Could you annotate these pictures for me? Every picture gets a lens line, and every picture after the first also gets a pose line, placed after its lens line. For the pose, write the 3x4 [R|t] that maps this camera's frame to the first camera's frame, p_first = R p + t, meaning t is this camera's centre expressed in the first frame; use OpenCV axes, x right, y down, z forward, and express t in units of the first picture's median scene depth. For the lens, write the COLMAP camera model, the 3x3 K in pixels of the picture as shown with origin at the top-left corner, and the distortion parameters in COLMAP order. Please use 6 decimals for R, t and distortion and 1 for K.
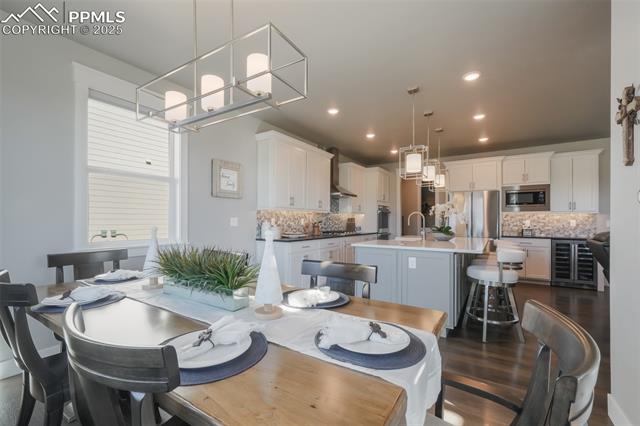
lens RADIAL K [[288.6, 0, 320.1], [0, 288.6, 216.4], [0, 0, 1]] dist [0.002812, 0.000222]
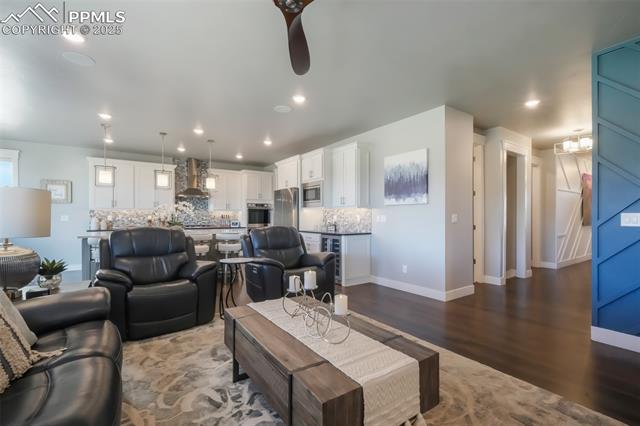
lens RADIAL K [[288.6, 0, 316.0], [0, 288.6, 216.5], [0, 0, 1]] dist [0.002812, 0.000222]
pose [[0.922191, -0.005830, -0.386692, 1.126550], [0.010344, 0.999900, 0.009593, 0.006925], [0.386597, -0.012846, 0.922159, 0.053922]]
